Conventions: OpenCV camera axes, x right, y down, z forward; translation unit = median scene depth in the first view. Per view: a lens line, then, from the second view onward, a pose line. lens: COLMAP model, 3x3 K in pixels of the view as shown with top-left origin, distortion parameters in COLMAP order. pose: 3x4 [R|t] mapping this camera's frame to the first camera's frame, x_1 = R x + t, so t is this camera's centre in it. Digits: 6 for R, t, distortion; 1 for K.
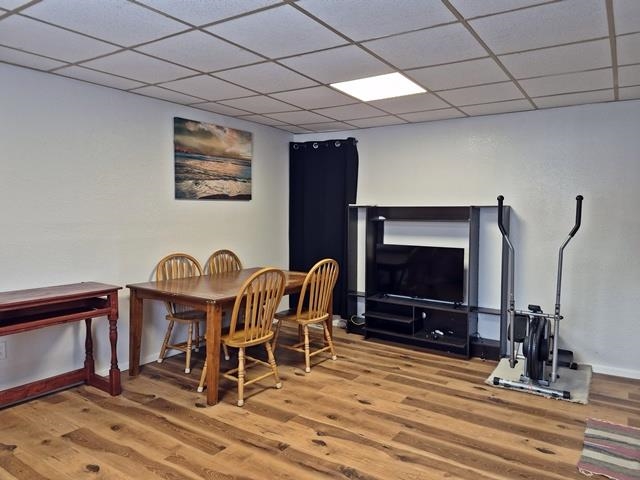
lens RADIAL K [[450.0, 0, 337.9], [0, 450.0, 238.8], [0, 0, 1]] dist [0.002390, 0.000933]
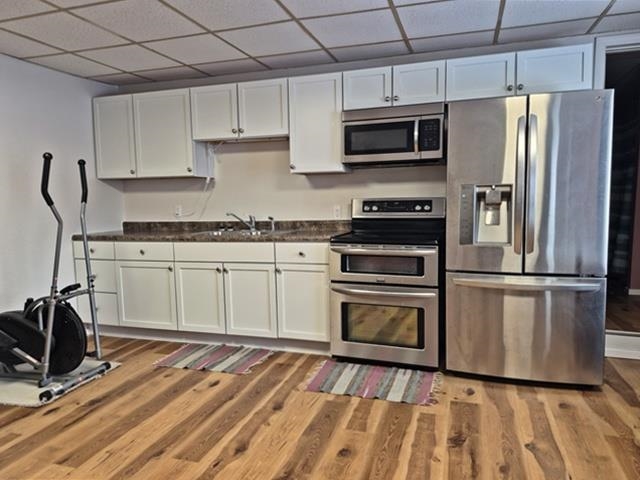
lens RADIAL K [[450.0, 0, 337.9], [0, 450.0, 238.8], [0, 0, 1]] dist [0.002390, 0.000933]
pose [[-0.274904, -0.100277, 0.956228, -0.578472], [0.083200, 0.988335, 0.127563, 0.002154], [-0.957865, 0.114626, -0.263354, 0.859852]]
